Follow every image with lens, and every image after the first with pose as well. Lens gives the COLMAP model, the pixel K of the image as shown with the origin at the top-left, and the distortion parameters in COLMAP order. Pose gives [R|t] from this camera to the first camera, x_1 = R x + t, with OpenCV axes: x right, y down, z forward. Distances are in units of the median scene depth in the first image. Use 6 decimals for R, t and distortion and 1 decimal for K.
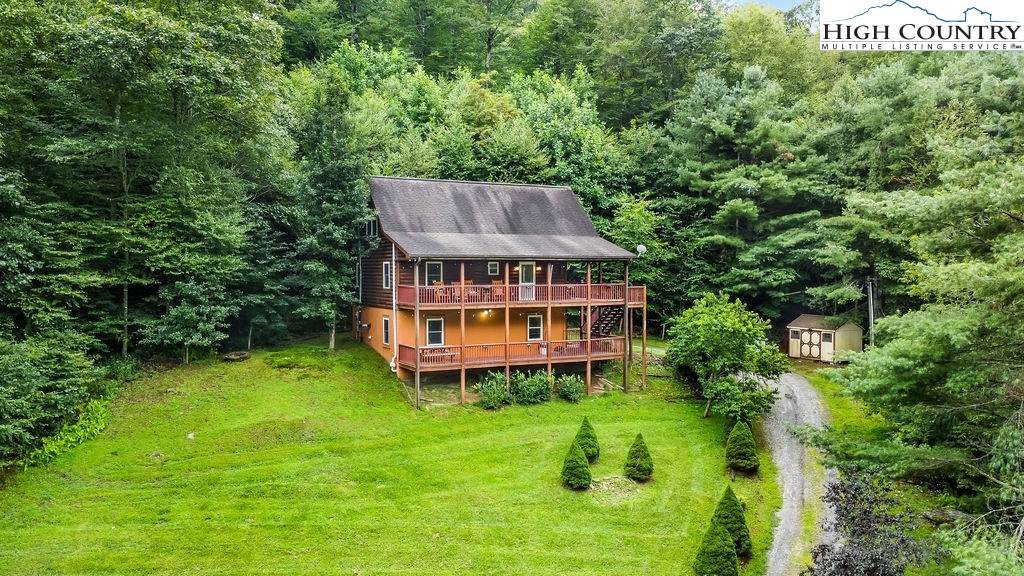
lens RADIAL K [[745.8, 0, 512.0], [0, 745.8, 288.0], [0, 0, 1]] dist [-0.112269, -0.000265]
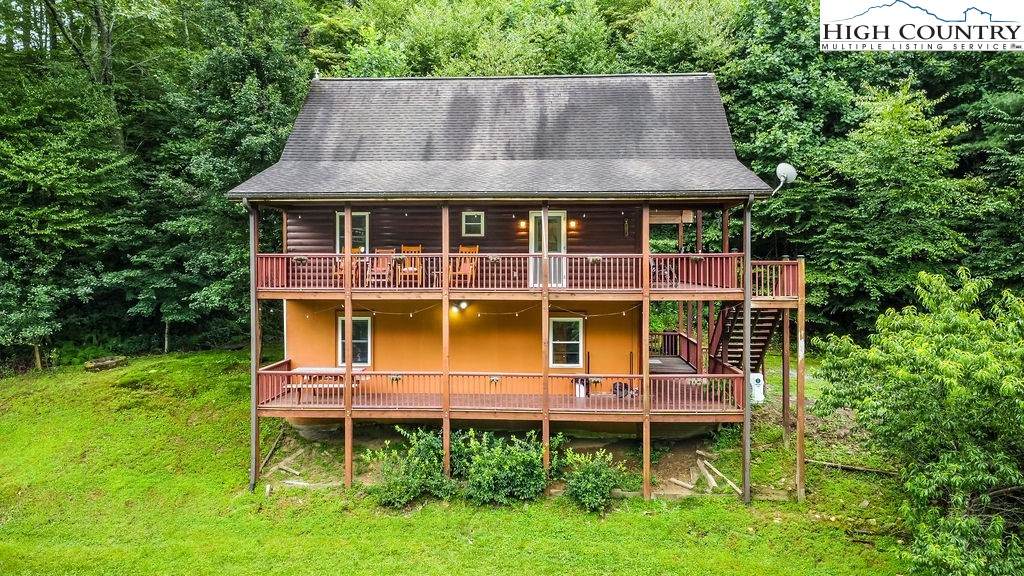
lens RADIAL K [[756.7, 0, 512.3], [0, 756.7, 263.5], [0, 0, 1]] dist [-0.002932, -0.001635]
pose [[0.860781, 0.003030, -0.508966, 0.273473], [-0.011347, 0.999848, -0.013239, 0.008032], [0.508849, 0.017171, 0.860685, 0.567965]]
